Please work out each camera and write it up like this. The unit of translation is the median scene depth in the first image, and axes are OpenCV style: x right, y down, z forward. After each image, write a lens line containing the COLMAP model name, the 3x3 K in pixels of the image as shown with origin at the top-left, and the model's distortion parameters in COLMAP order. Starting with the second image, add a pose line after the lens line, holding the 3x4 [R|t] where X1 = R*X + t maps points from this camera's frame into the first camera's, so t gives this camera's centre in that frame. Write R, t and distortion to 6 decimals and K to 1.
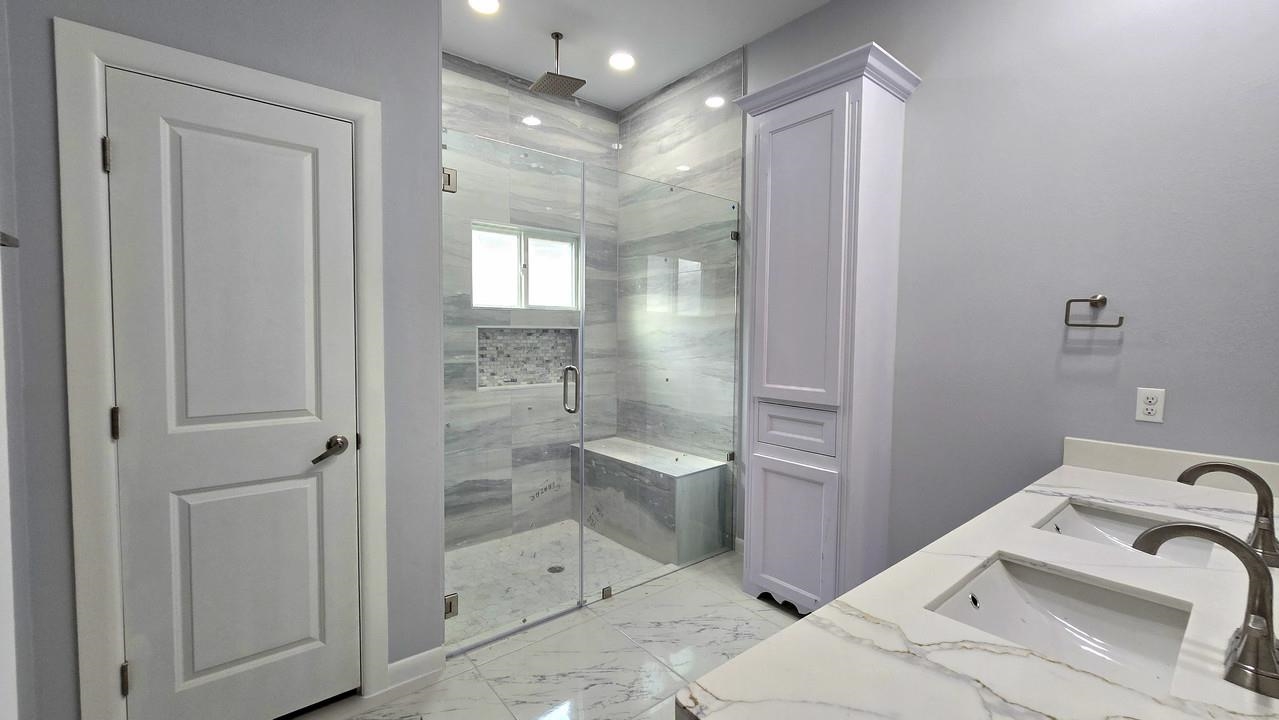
lens RADIAL K [[523.9, 0, 636.7], [0, 523.9, 358.4], [0, 0, 1]] dist [-0.002546, -0.000243]
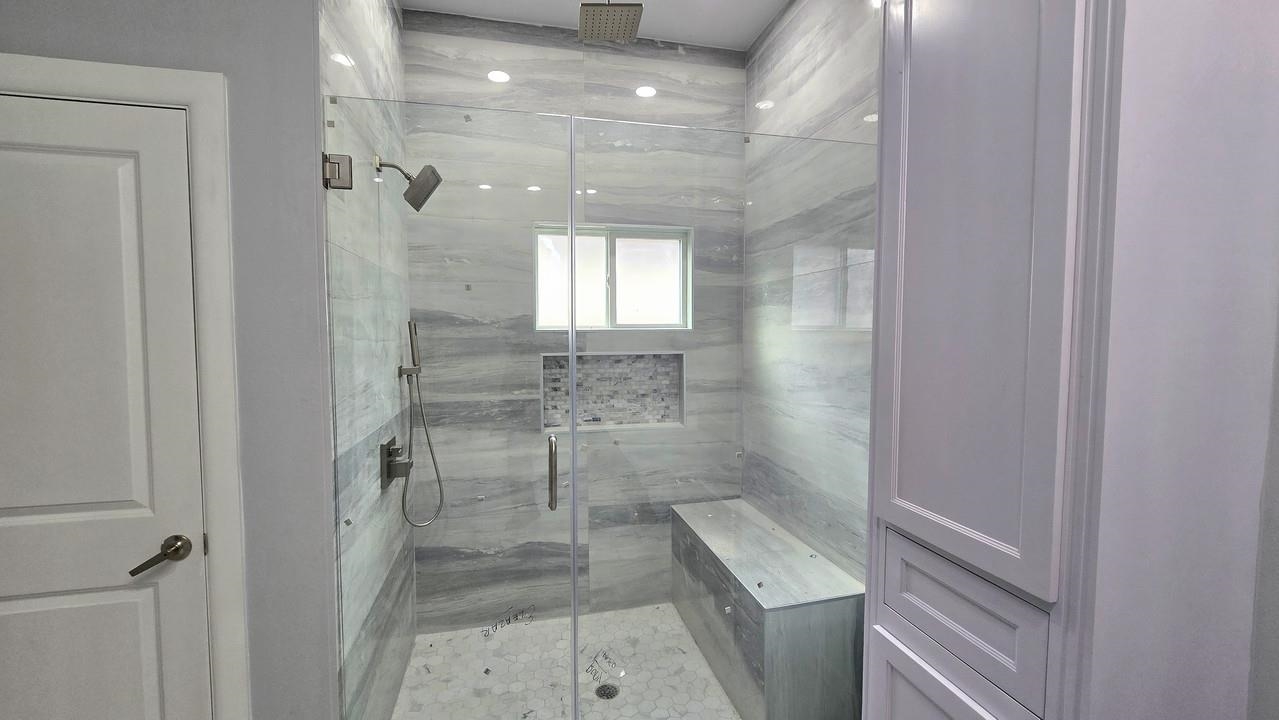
lens RADIAL K [[523.9, 0, 636.7], [0, 523.9, 358.4], [0, 0, 1]] dist [-0.002546, -0.000243]
pose [[0.897059, 0.015957, -0.441623, 0.170895], [-0.012356, 0.999863, 0.011028, -0.060570], [0.441739, -0.004436, 0.897133, 0.313631]]
